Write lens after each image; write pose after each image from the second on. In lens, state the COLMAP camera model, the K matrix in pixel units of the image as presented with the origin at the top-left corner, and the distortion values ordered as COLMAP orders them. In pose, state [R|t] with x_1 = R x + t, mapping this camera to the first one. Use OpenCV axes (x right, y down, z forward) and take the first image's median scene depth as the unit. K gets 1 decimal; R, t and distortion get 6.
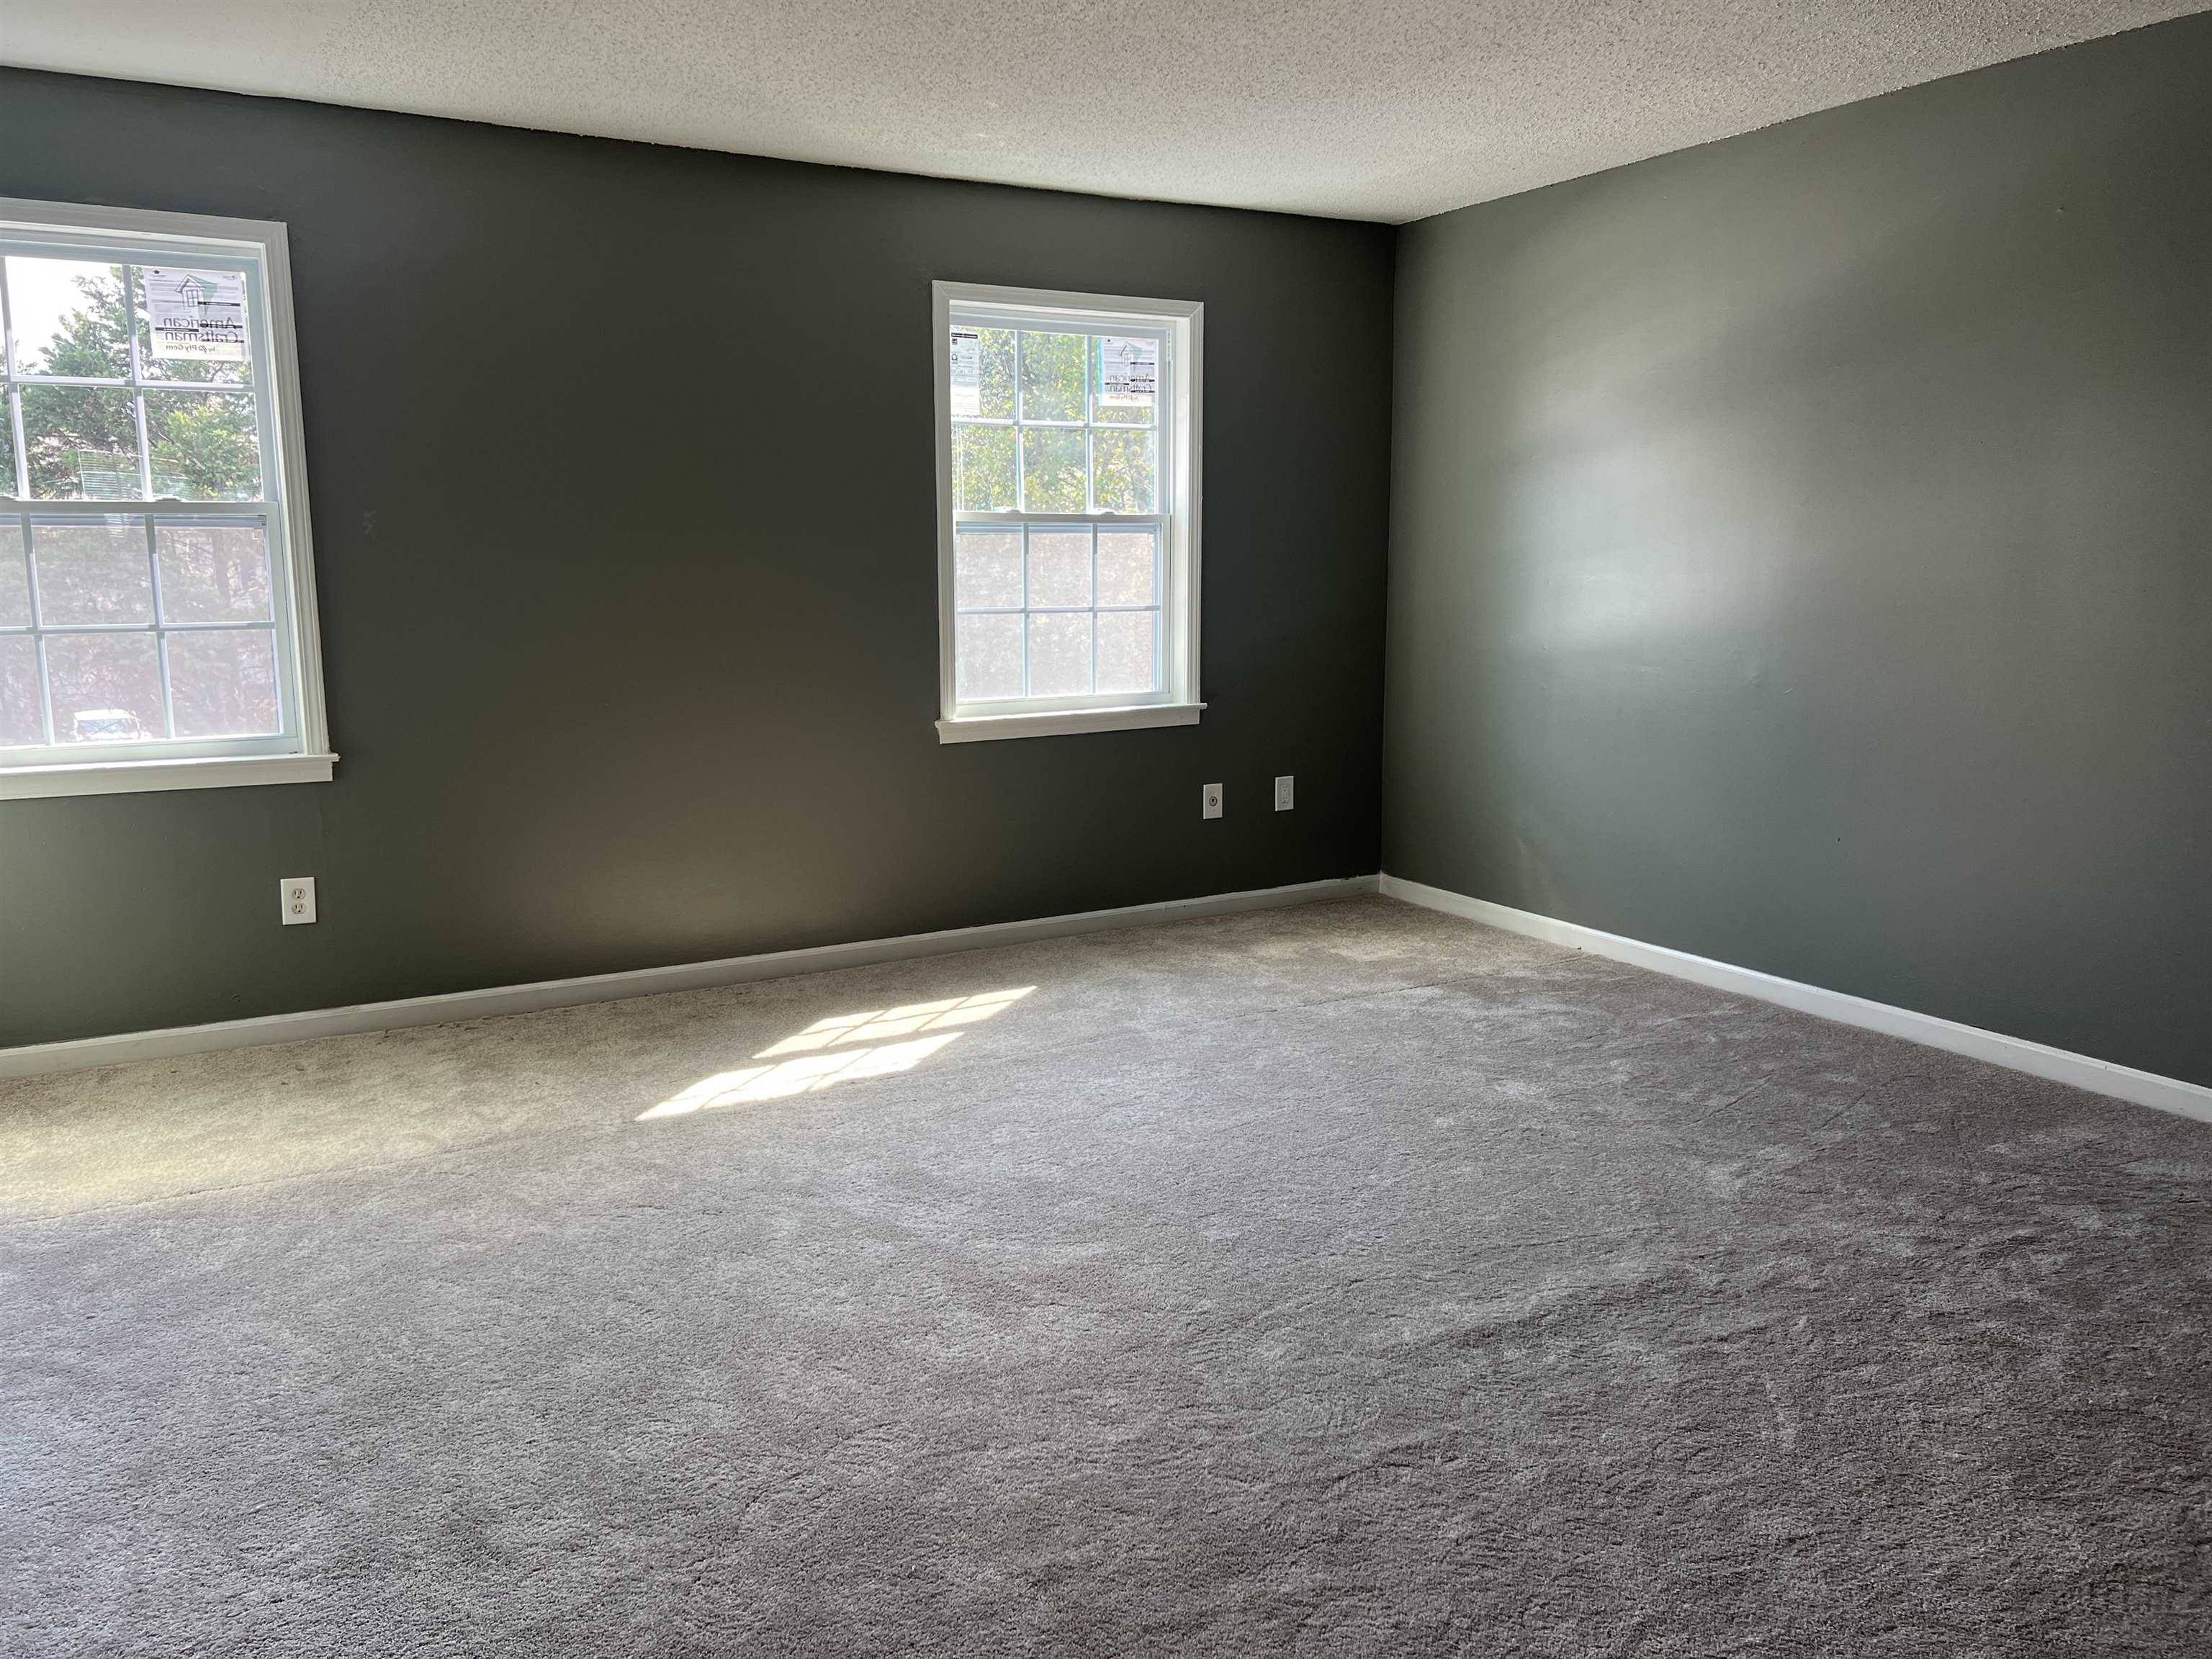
lens RADIAL K [[1613.1, 0, 1106.0], [0, 1613.1, 829.5], [0, 0, 1]] dist [0.128226, -0.172985]
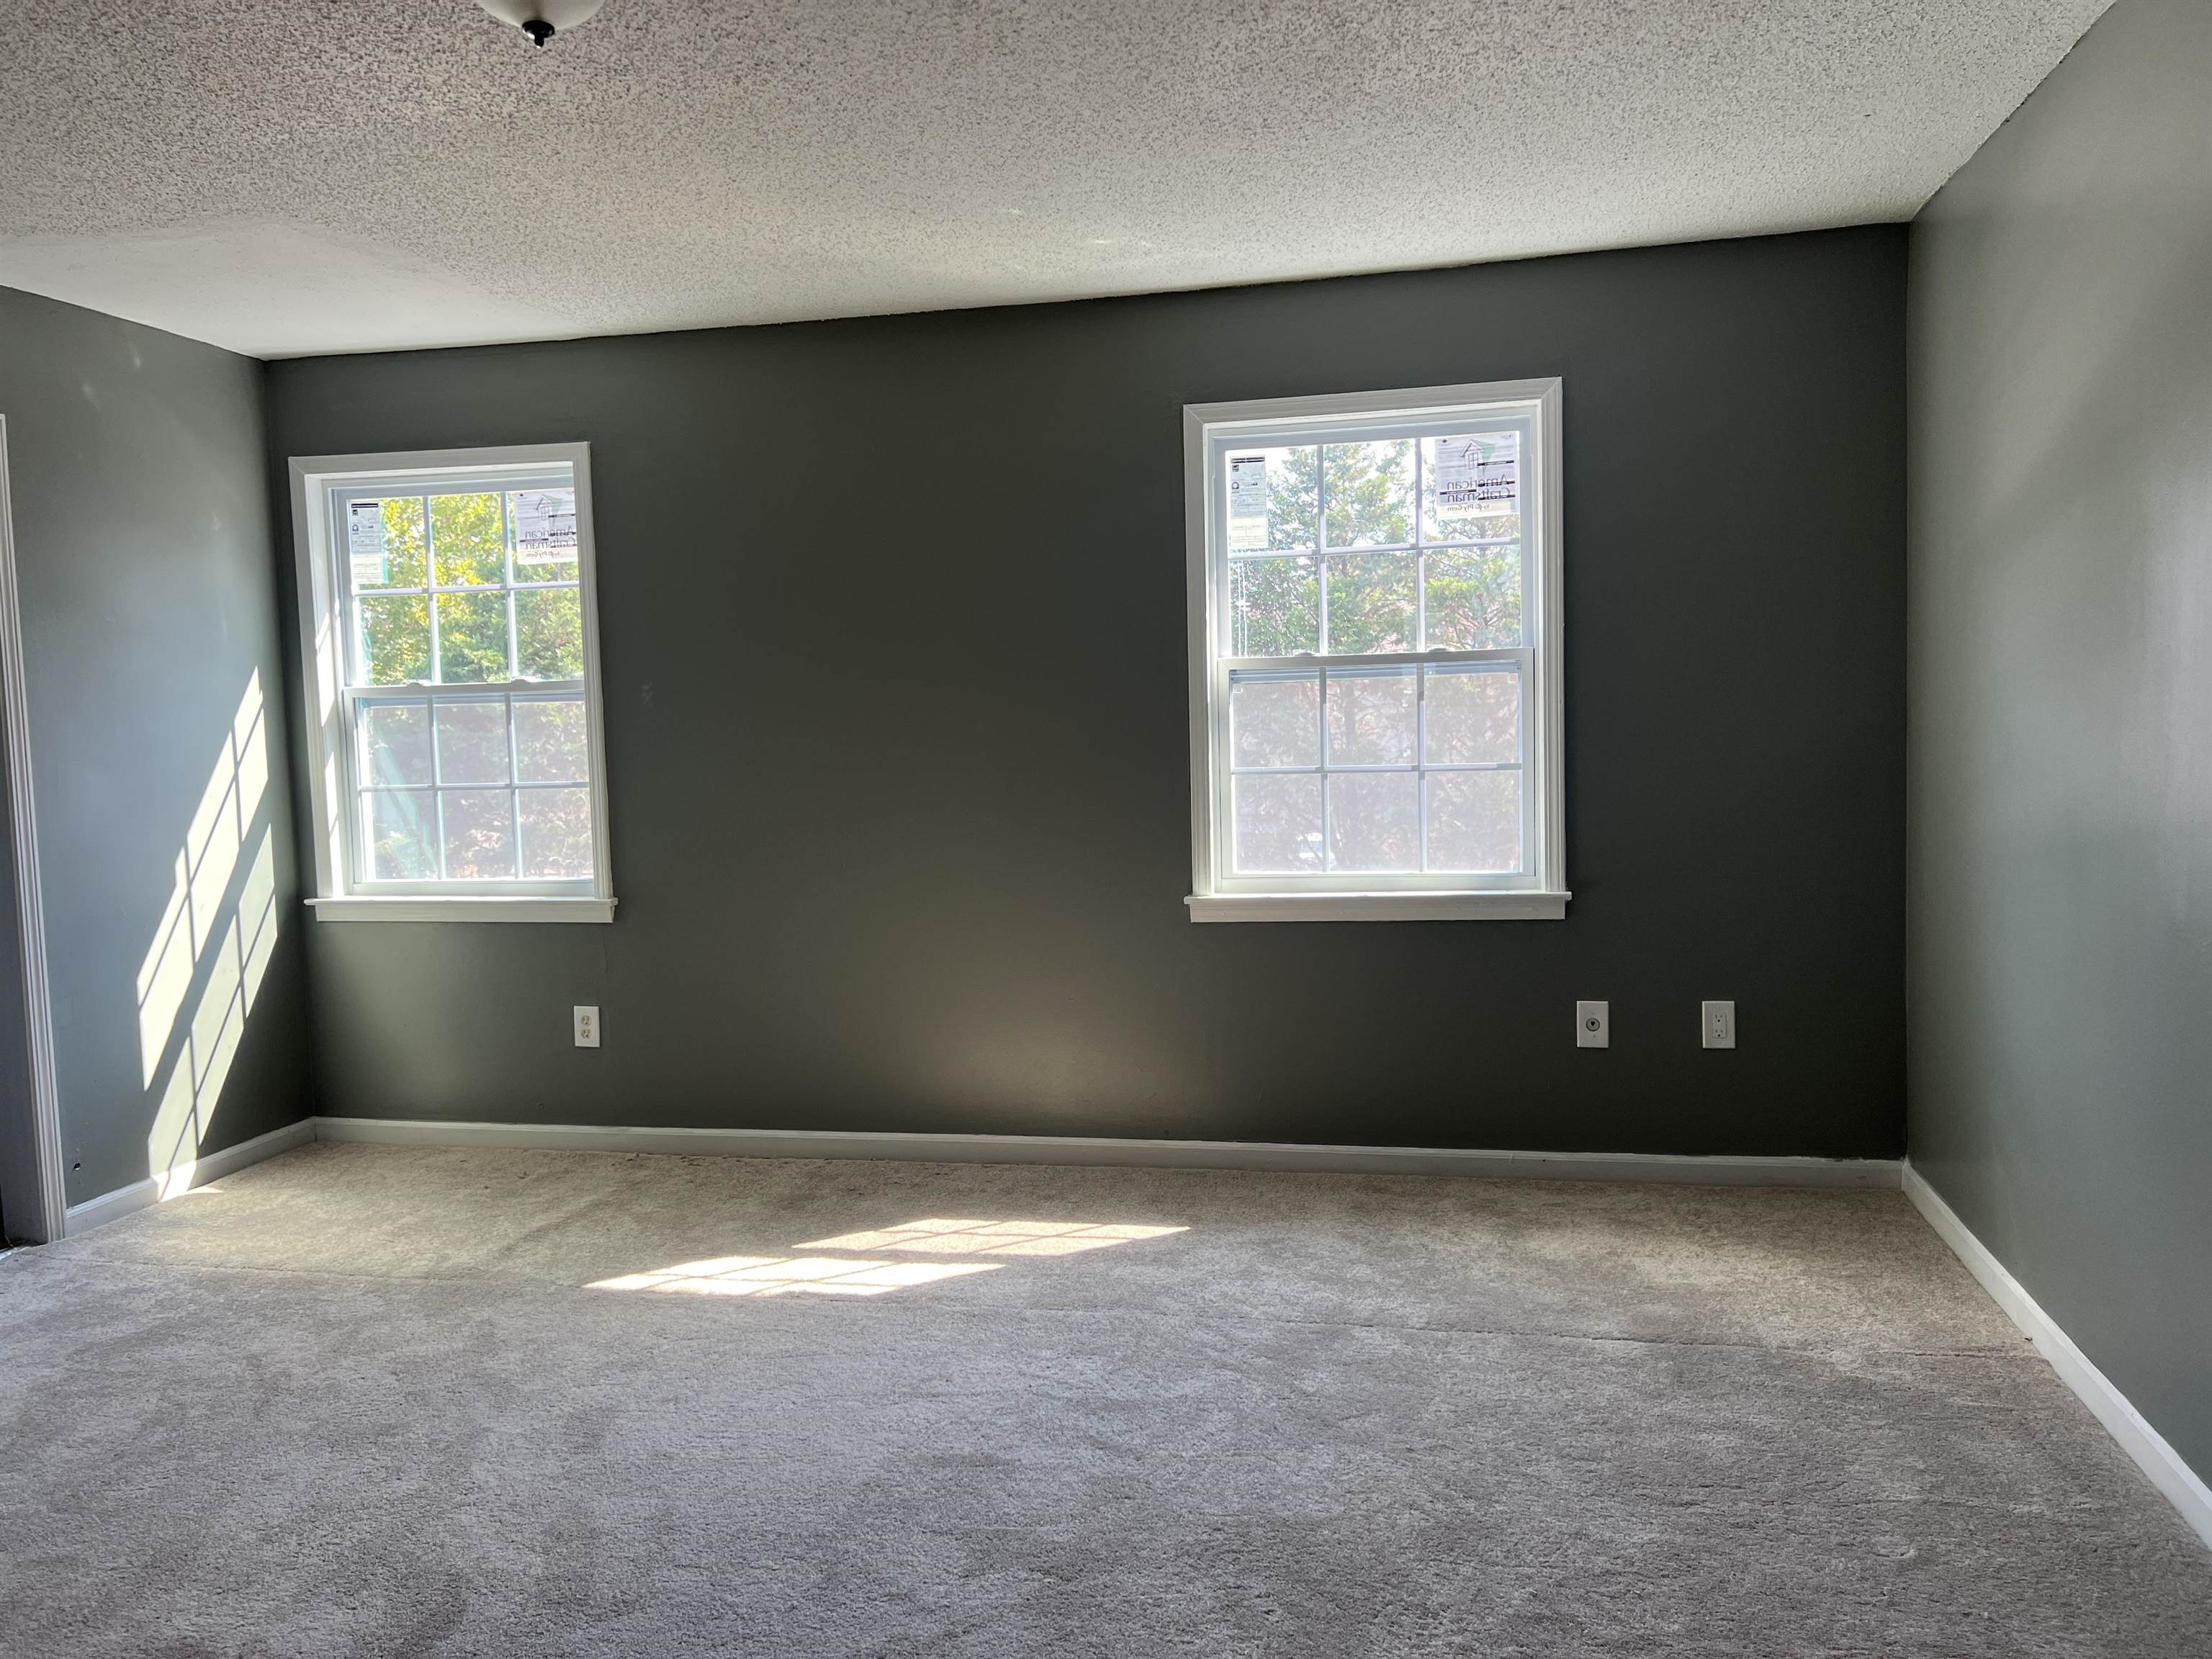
lens RADIAL K [[1672.9, 0, 1106.0], [0, 1672.9, 829.5], [0, 0, 1]] dist [0.076294, -0.097139]
pose [[0.753044, 0.034926, -0.657043, 0.492717], [-0.085952, 0.995255, -0.045606, -0.063696], [0.652332, 0.090817, 0.752472, 0.319887]]
